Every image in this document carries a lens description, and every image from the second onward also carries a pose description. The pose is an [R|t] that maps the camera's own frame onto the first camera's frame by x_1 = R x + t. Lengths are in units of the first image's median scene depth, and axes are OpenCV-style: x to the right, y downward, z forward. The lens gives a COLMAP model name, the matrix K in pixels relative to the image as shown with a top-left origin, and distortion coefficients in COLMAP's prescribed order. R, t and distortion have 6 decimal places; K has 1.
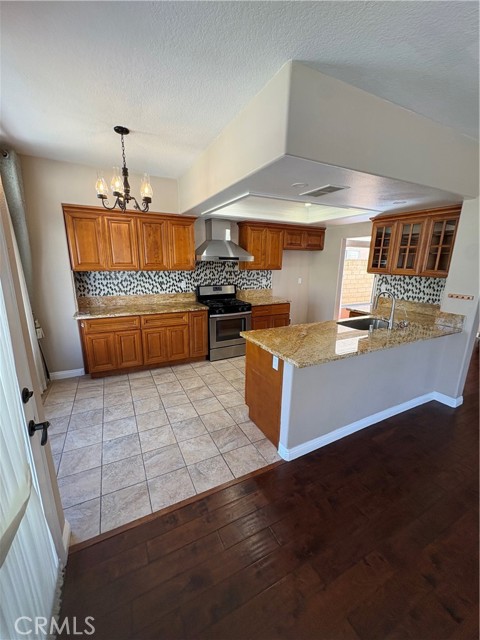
lens RADIAL K [[255.0, 0, 240.0], [0, 255.0, 320.0], [0, 0, 1]] dist [0.002777, 0.000308]
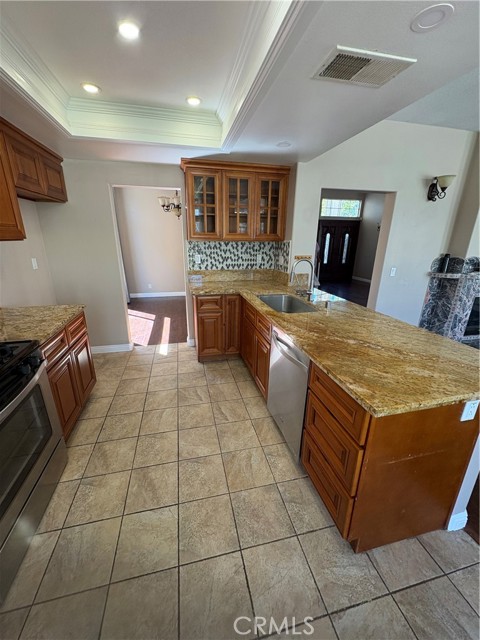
lens RADIAL K [[255.0, 0, 240.0], [0, 255.0, 320.0], [0, 0, 1]] dist [0.002777, 0.000308]
pose [[0.240662, -0.312319, 0.918988, -0.227415], [0.215463, 0.940383, 0.263165, -0.139158], [-0.946392, 0.134674, 0.293607, 0.724333]]
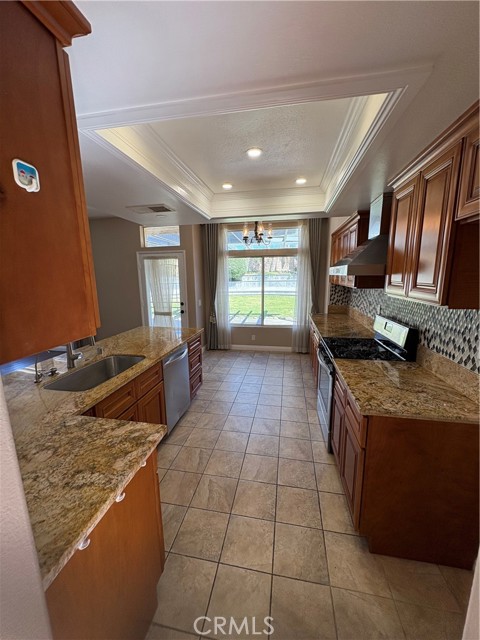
lens RADIAL K [[255.0, 0, 240.0], [0, 255.0, 320.0], [0, 0, 1]] dist [0.002777, 0.000308]
pose [[-0.612735, 0.132692, -0.779069, 0.619708], [-0.181972, 0.935625, 0.302478, -0.290728], [0.769053, 0.327108, -0.549144, 1.268924]]
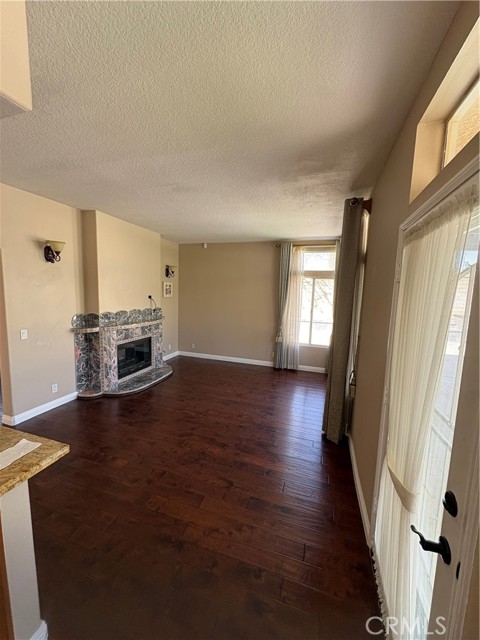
lens RADIAL K [[255.0, 0, 240.0], [0, 255.0, 320.0], [0, 0, 1]] dist [0.002777, 0.000308]
pose [[-0.707778, -0.115584, 0.696915, -0.248415], [0.125518, 0.950251, 0.285074, -0.131202], [-0.695195, 0.289245, -0.658059, 0.497173]]
